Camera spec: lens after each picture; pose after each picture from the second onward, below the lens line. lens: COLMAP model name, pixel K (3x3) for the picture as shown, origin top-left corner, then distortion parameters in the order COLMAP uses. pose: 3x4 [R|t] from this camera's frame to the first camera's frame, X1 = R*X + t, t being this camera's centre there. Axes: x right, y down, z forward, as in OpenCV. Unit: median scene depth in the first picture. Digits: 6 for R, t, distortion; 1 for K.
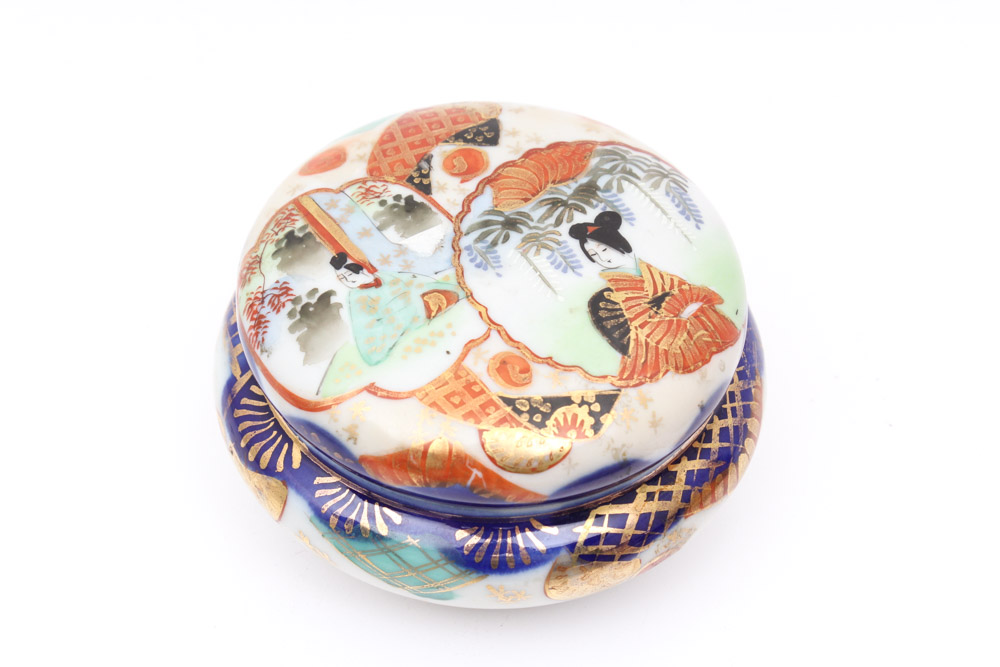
lens RADIAL K [[2321.9, 0, 500.4], [0, 2321.9, 336.8], [0, 0, 1]] dist [0.049749, 0.000000]
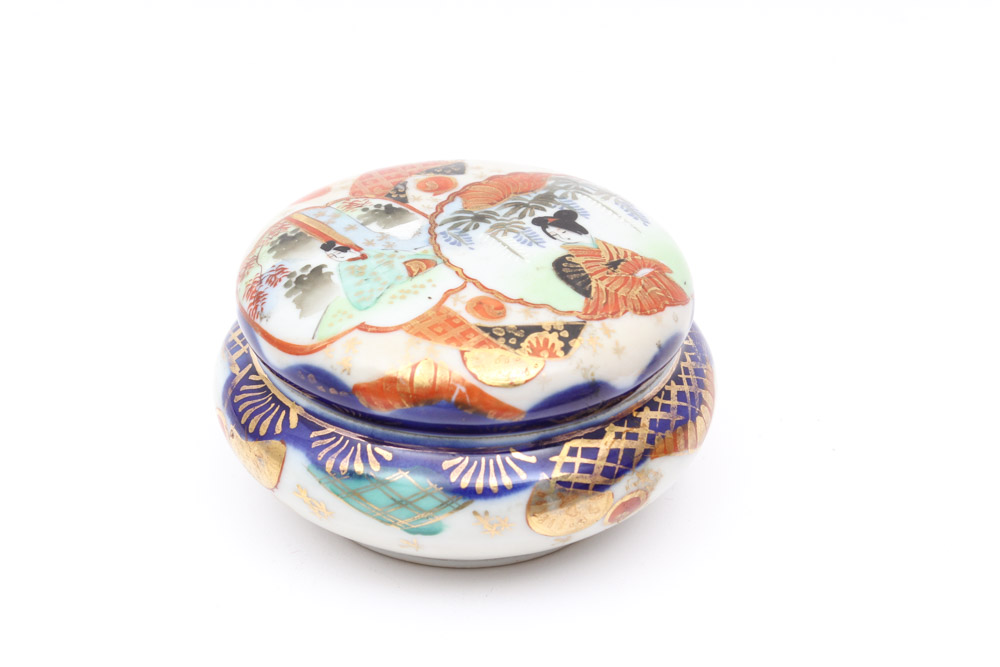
lens RADIAL K [[2321.9, 0, 499.0], [0, 2321.9, 331.0], [0, 0, 1]] dist [0.049749, 0.000000]
pose [[0.998691, -0.037706, 0.034566, -0.027660], [0.046582, 0.949601, -0.309981, 0.359383], [-0.021136, 0.311185, 0.950114, -0.054539]]
